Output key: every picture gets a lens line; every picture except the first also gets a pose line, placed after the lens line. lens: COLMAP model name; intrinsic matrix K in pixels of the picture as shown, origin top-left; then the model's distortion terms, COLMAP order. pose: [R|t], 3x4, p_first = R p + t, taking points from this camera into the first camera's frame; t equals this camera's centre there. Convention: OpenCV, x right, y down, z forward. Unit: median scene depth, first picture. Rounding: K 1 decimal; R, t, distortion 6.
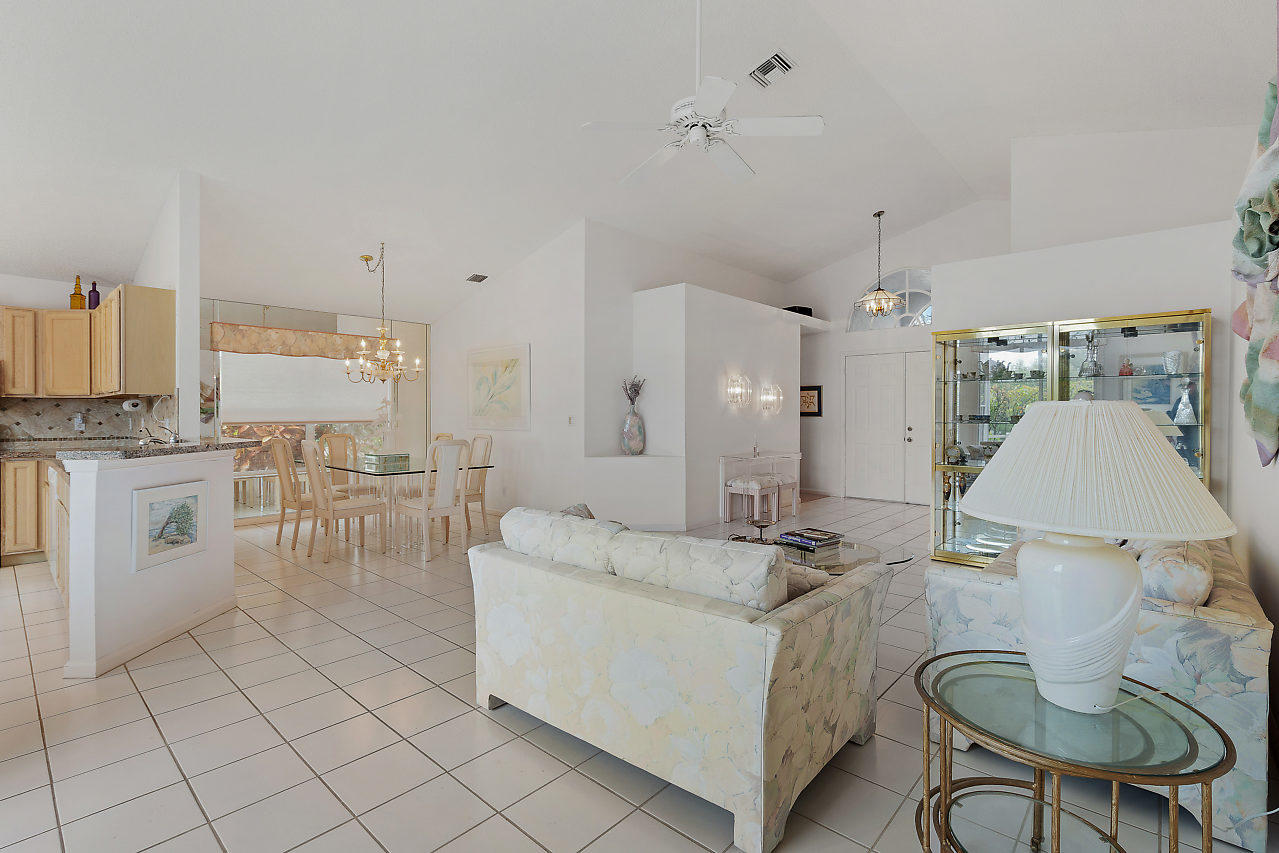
lens RADIAL K [[594.3, 0, 636.9], [0, 594.3, 411.8], [0, 0, 1]] dist [0.001416, 0.001234]
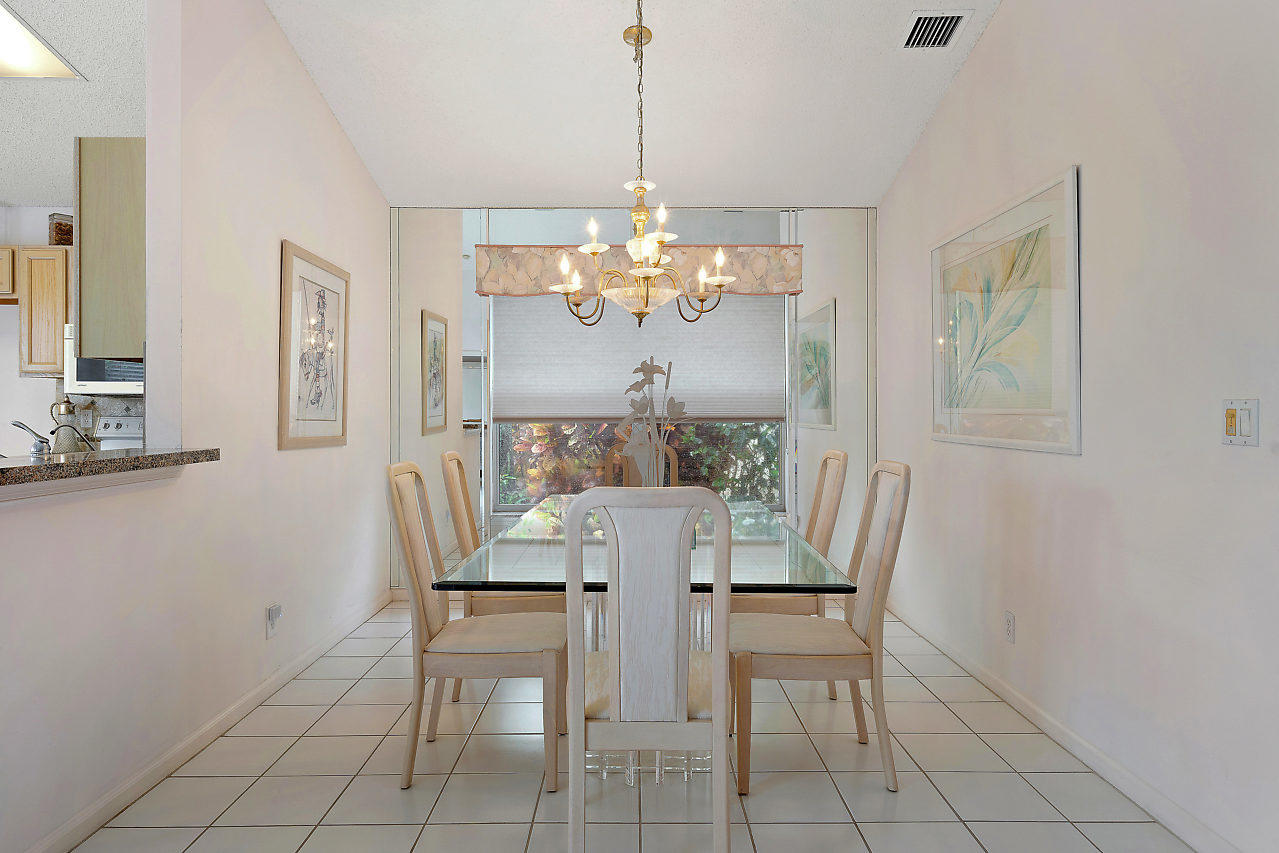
lens RADIAL K [[772.0, 0, 640.4], [0, 772.0, 408.2], [0, 0, 1]] dist [-0.002521, -0.000127]
pose [[0.672567, -0.000022, -0.740036, -0.048327], [-0.000178, 1.000000, -0.000192, 0.009559], [0.740036, 0.000261, 0.672567, 0.693875]]
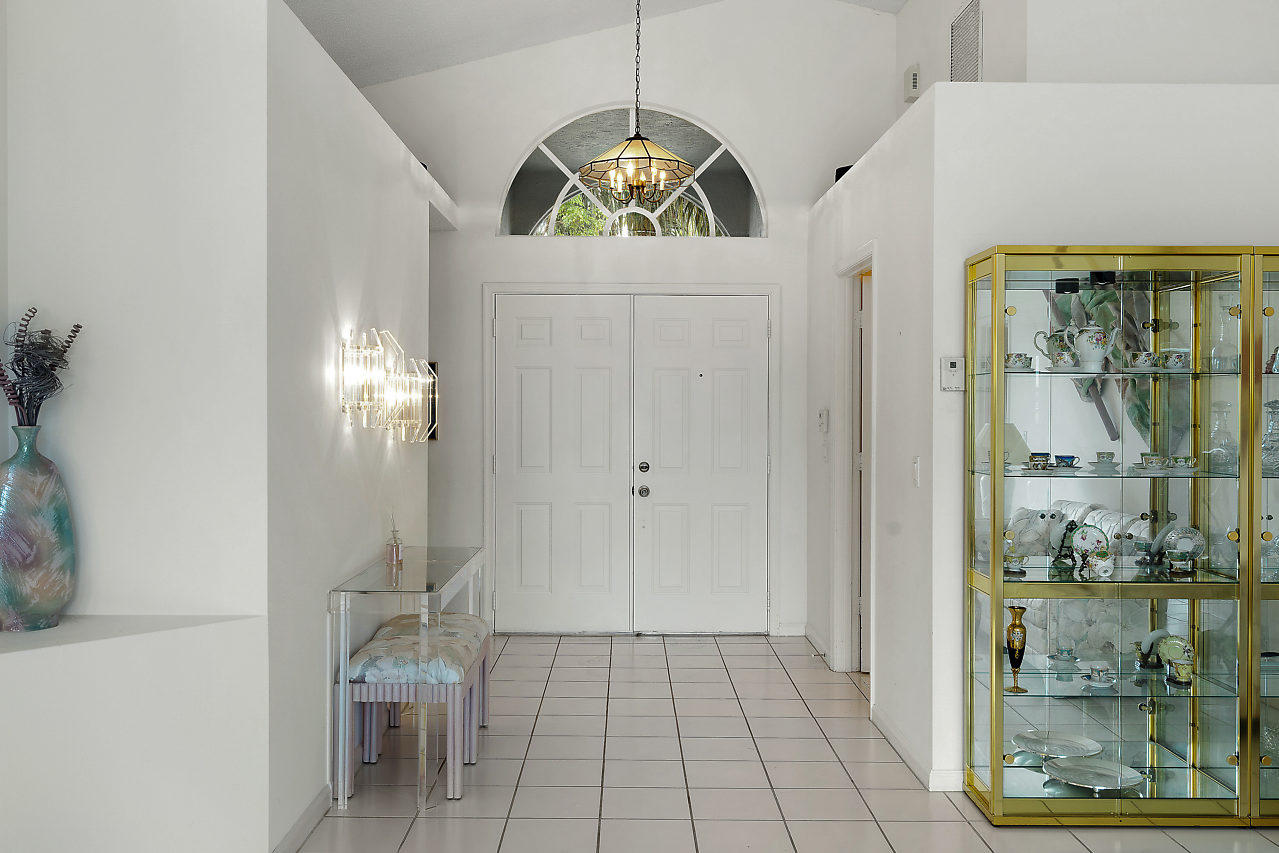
lens RADIAL K [[1104.2, 0, 641.5], [0, 1104.2, 408.2], [0, 0, 1]] dist [-0.045341, 0.131629]
pose [[0.736092, 0.000382, 0.676882, -0.155804], [-0.002950, 0.999992, 0.002644, -0.026267], [-0.676875, -0.003943, 0.736087, 0.572849]]
